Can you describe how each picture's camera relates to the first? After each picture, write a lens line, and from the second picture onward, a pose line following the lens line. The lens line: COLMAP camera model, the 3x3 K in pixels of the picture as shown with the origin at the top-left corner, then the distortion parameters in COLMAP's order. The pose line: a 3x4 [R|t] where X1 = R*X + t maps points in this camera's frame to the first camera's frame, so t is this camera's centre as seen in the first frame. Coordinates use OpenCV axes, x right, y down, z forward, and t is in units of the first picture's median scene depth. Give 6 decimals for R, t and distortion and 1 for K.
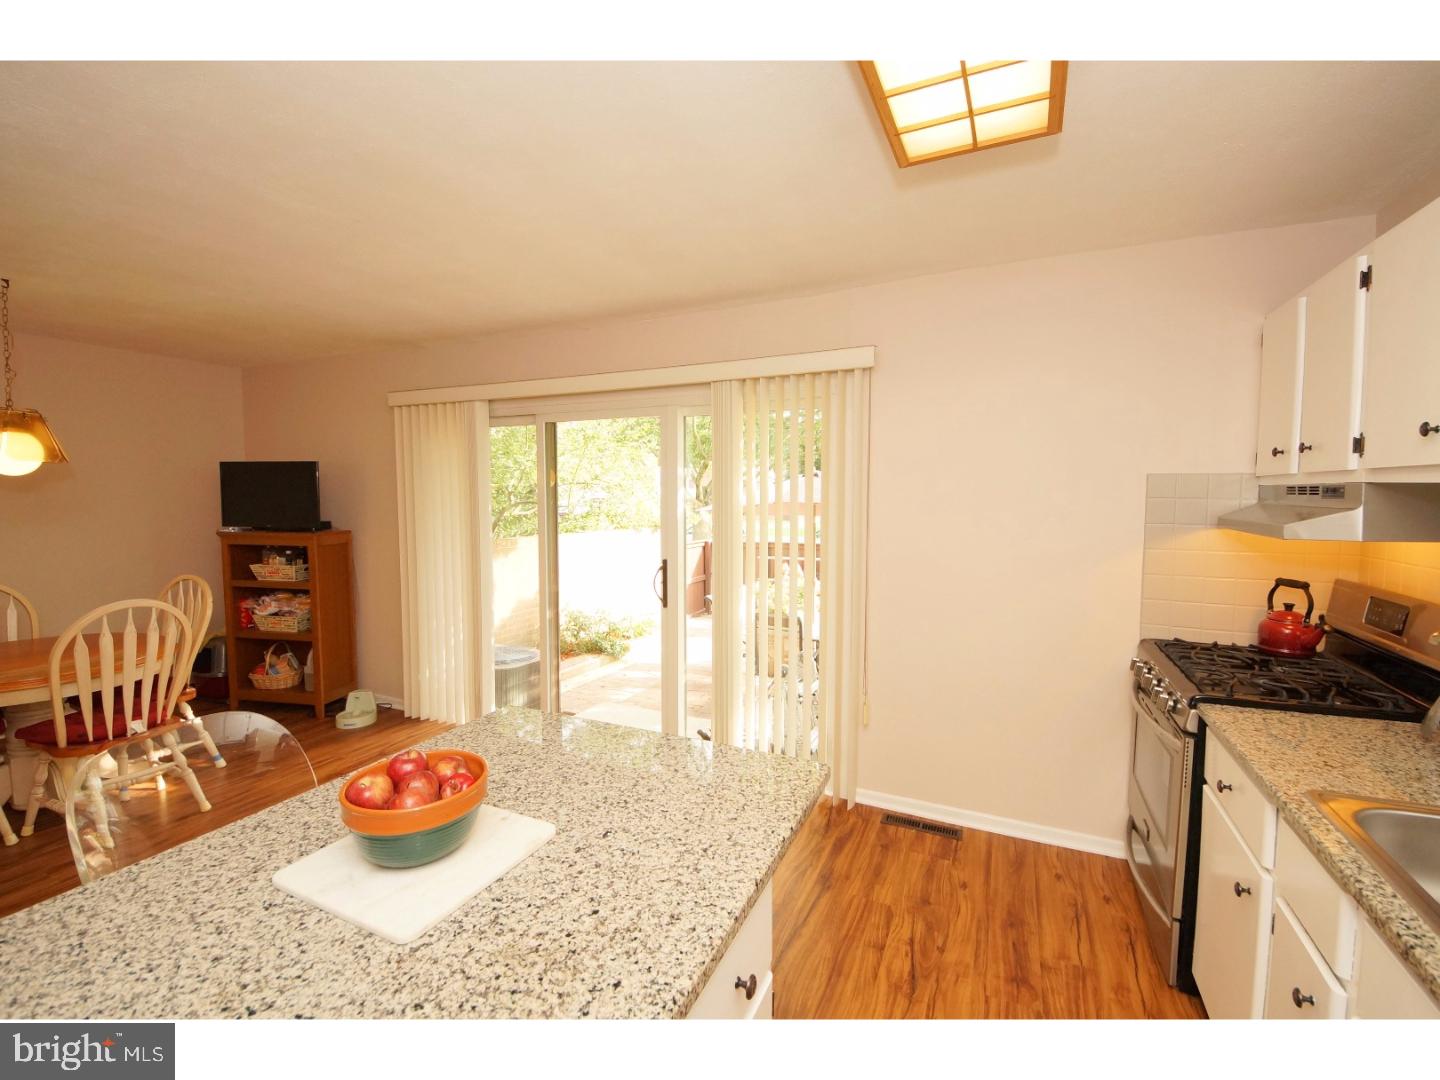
lens RADIAL K [[637.9, 0, 716.5], [0, 637.9, 537.9], [0, 0, 1]] dist [-0.003798, -0.000418]
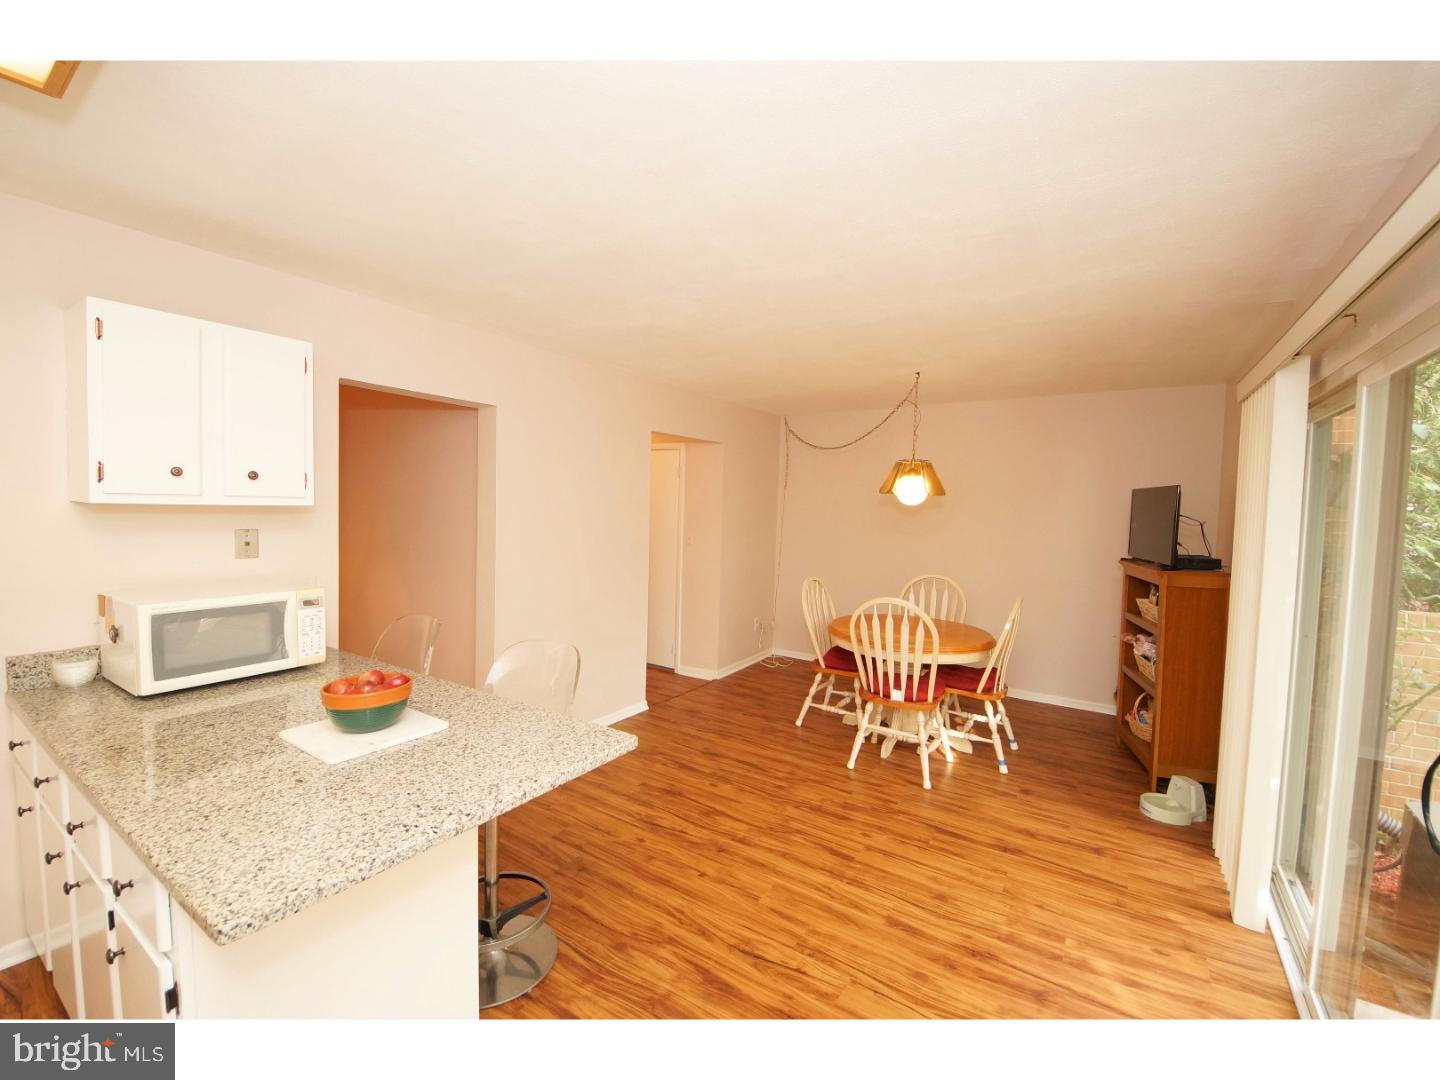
lens RADIAL K [[594.6, 0, 707.6], [0, 594.6, 538.2], [0, 0, 1]] dist [0.001745, 0.000048]
pose [[-0.152152, 0.052464, -0.986964, 0.341413], [-0.091971, 0.993506, 0.066991, -0.070125], [0.984069, 0.100965, -0.146339, 0.763520]]
